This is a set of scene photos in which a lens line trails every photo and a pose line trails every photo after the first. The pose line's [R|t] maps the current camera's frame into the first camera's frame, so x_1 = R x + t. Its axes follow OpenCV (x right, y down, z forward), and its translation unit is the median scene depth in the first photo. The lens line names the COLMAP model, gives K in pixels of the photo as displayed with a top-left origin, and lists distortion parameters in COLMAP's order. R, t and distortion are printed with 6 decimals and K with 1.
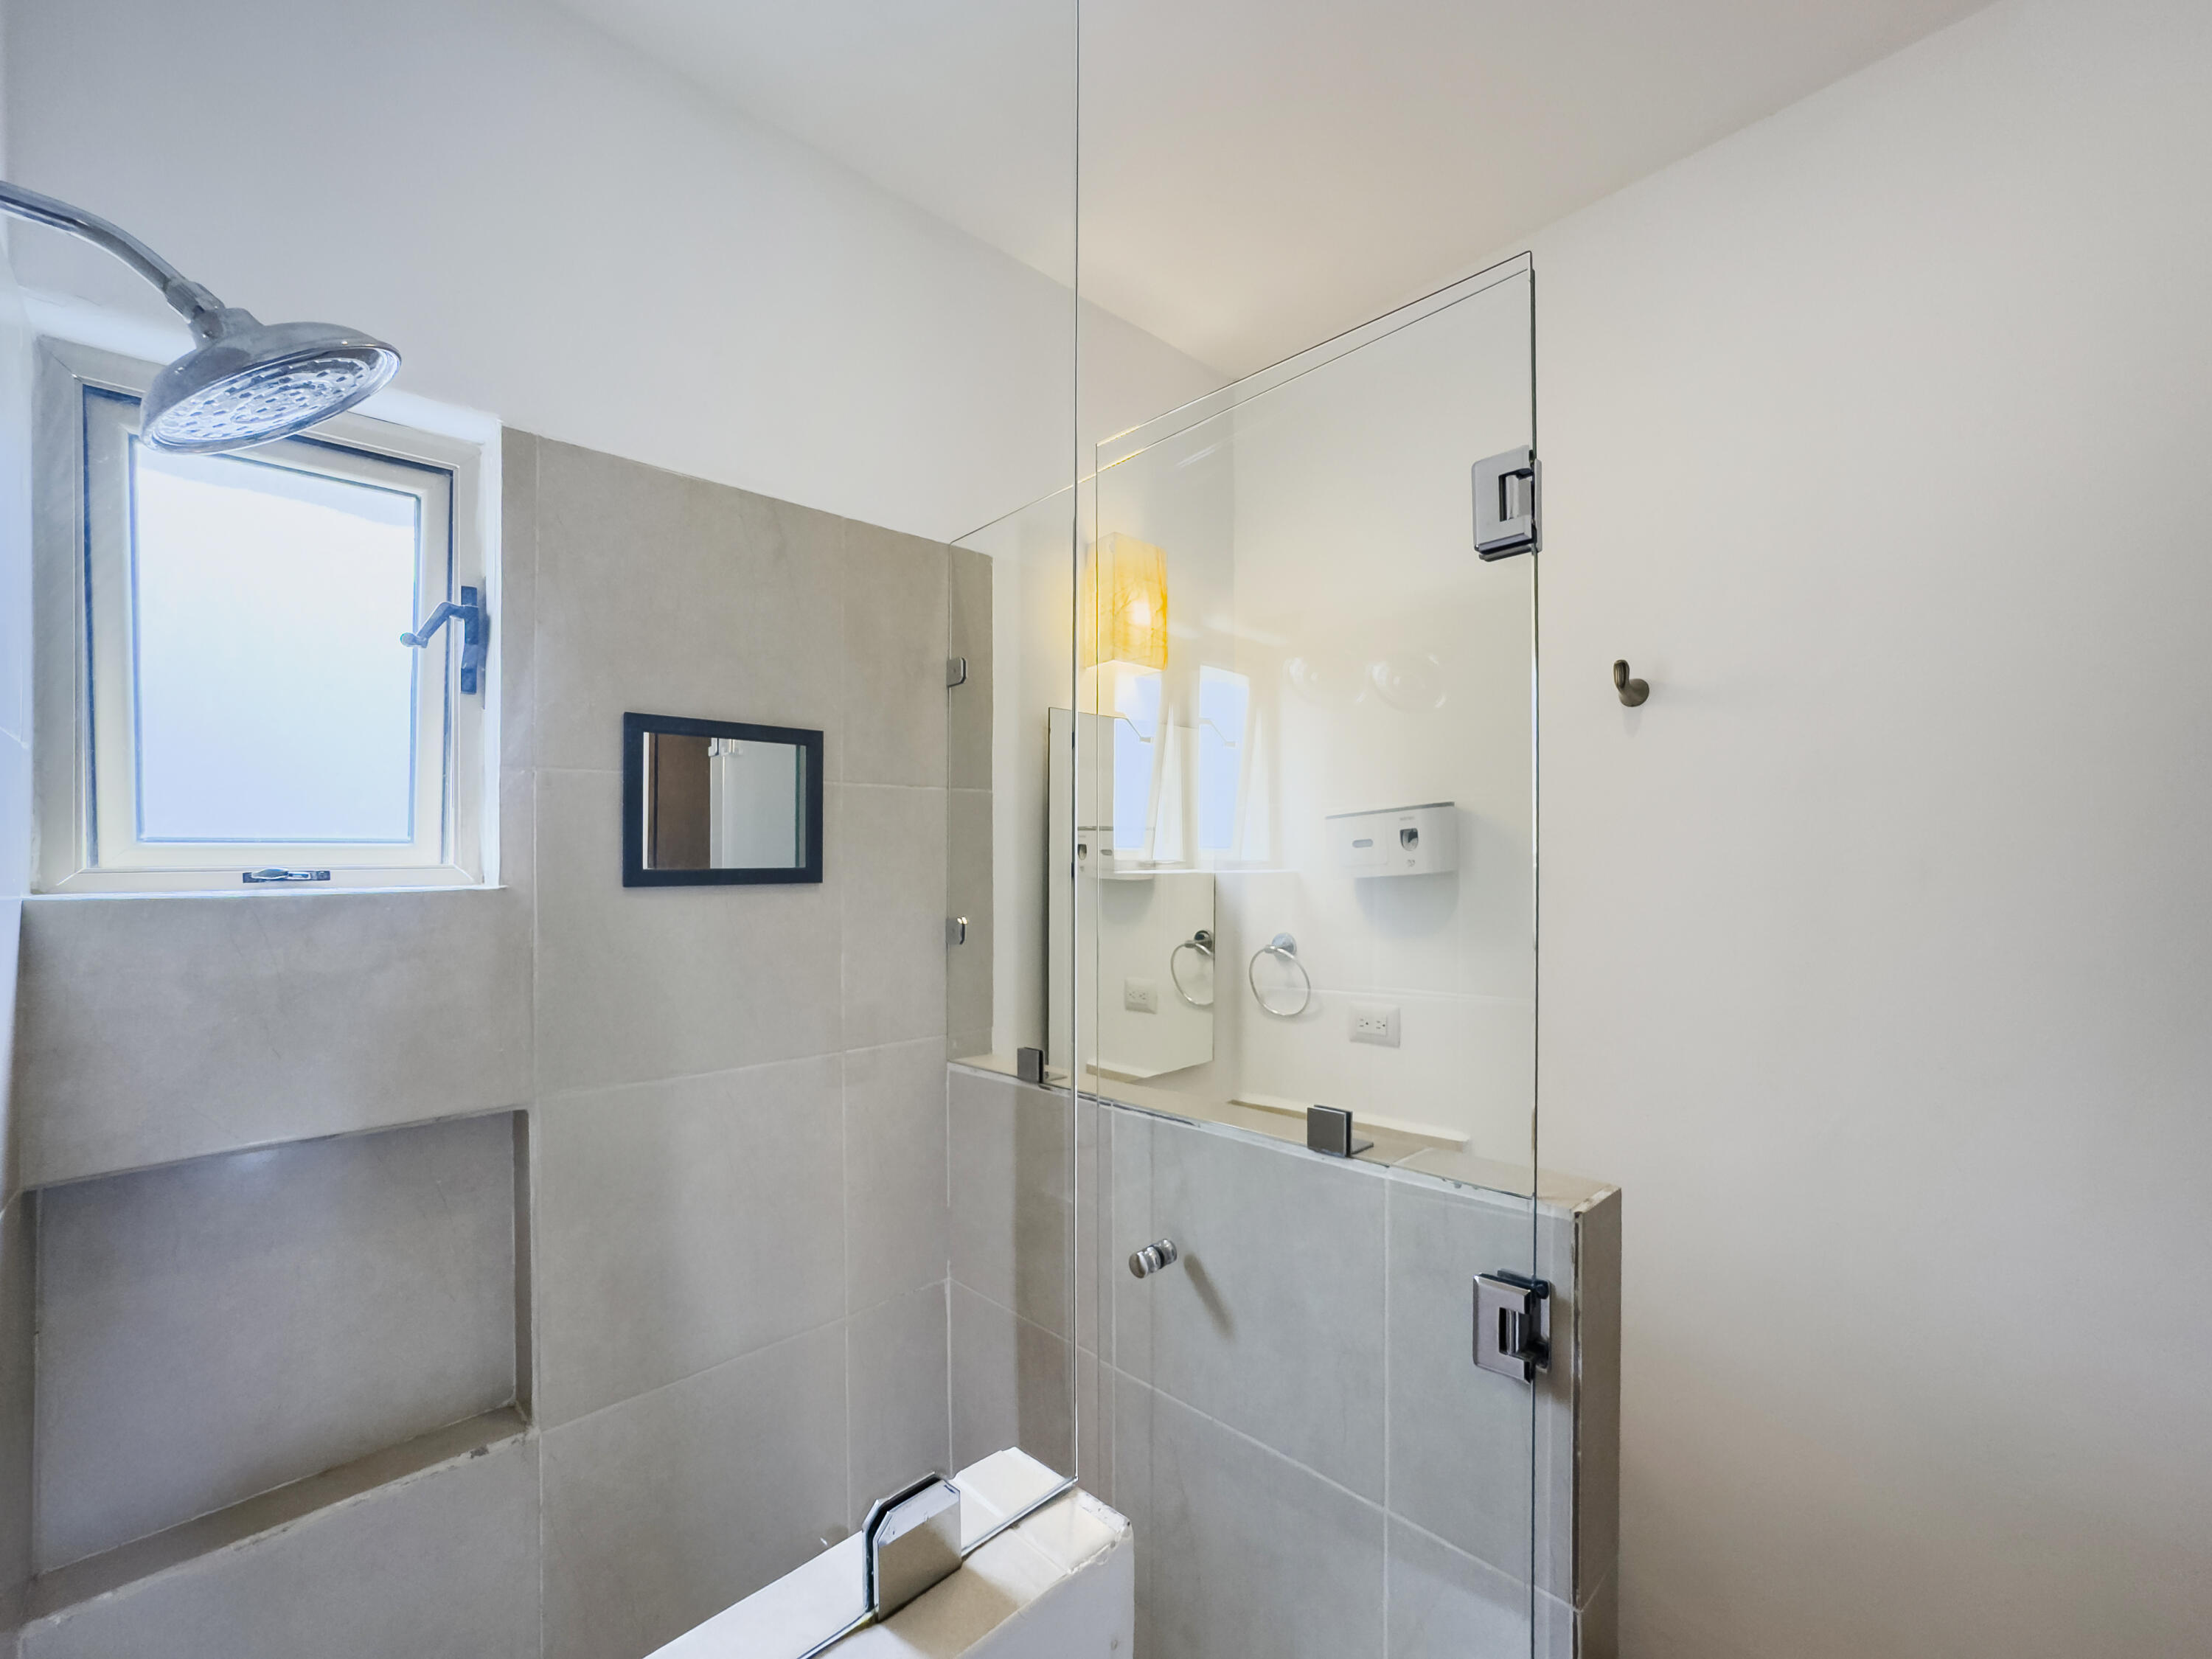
lens RADIAL K [[885.4, 0, 1106.0], [0, 885.4, 829.5], [0, 0, 1]] dist [-0.000917, 0.000060]
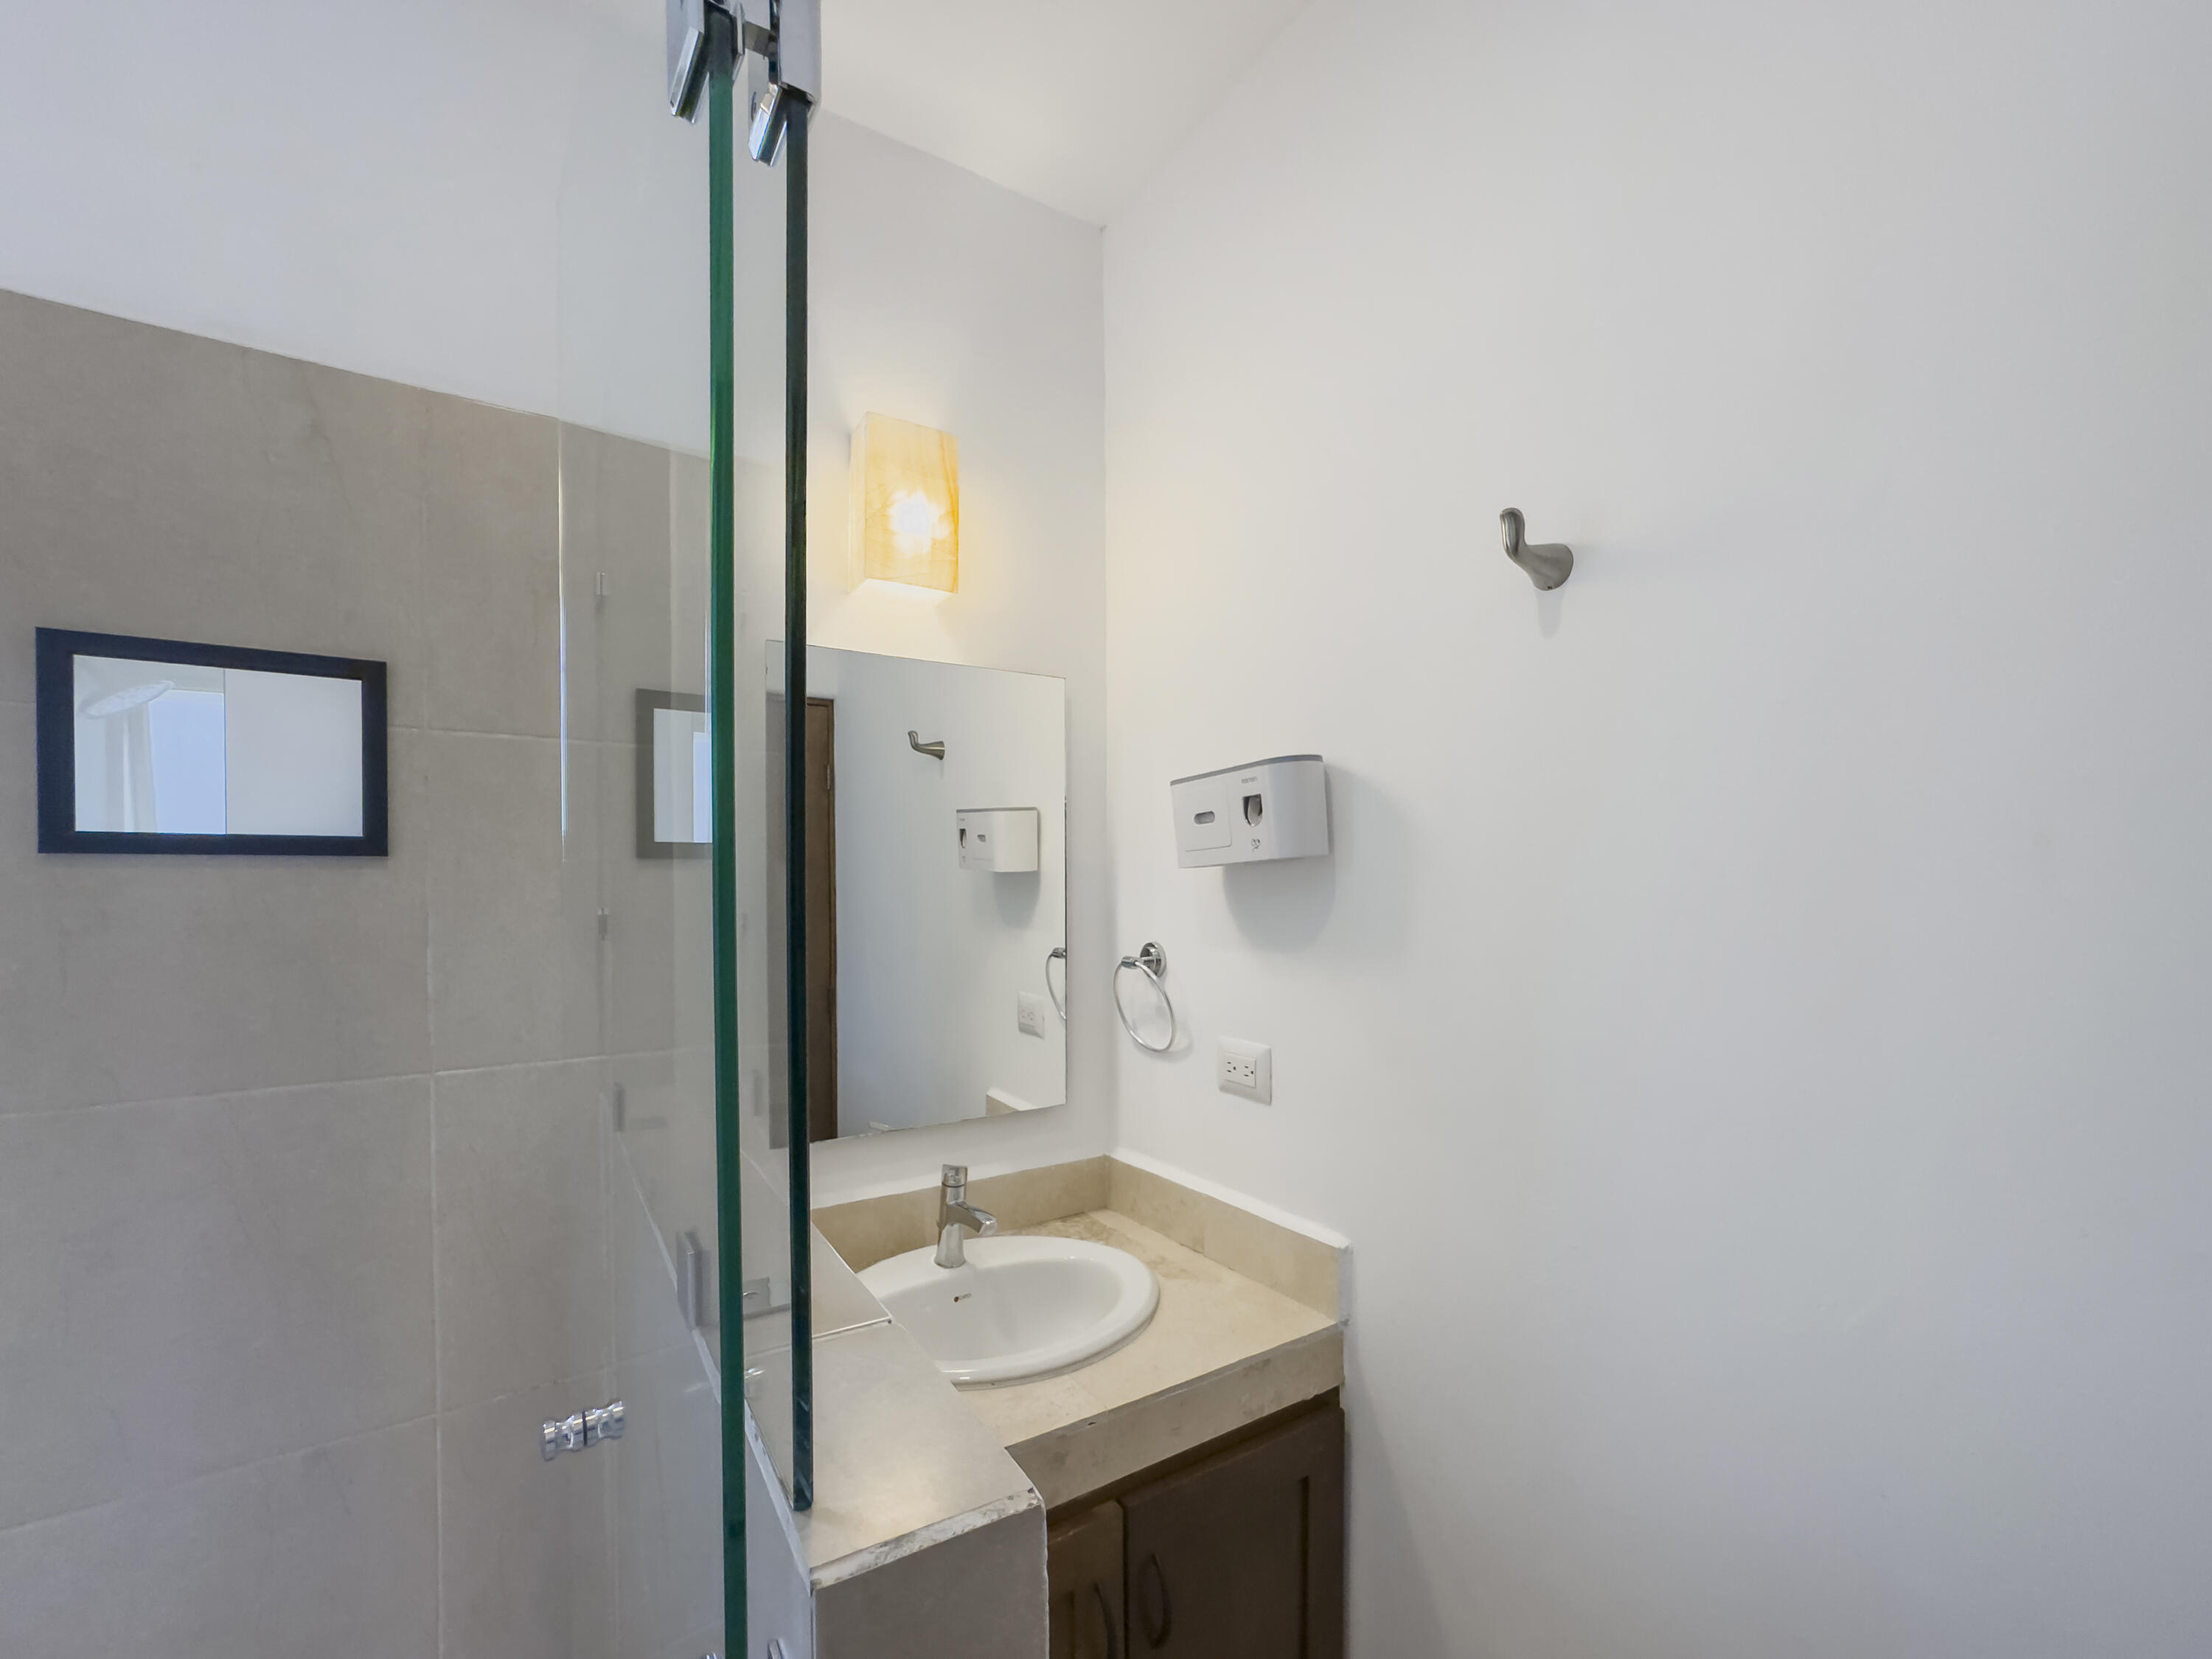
lens RADIAL K [[895.1, 0, 1106.0], [0, 895.1, 829.5], [0, 0, 1]] dist [0.000084, 0.000113]
pose [[0.979755, 0.001220, -0.200195, 0.365531], [-0.002812, 0.999967, -0.007664, 0.031928], [0.200179, 0.008071, 0.979726, 0.279337]]
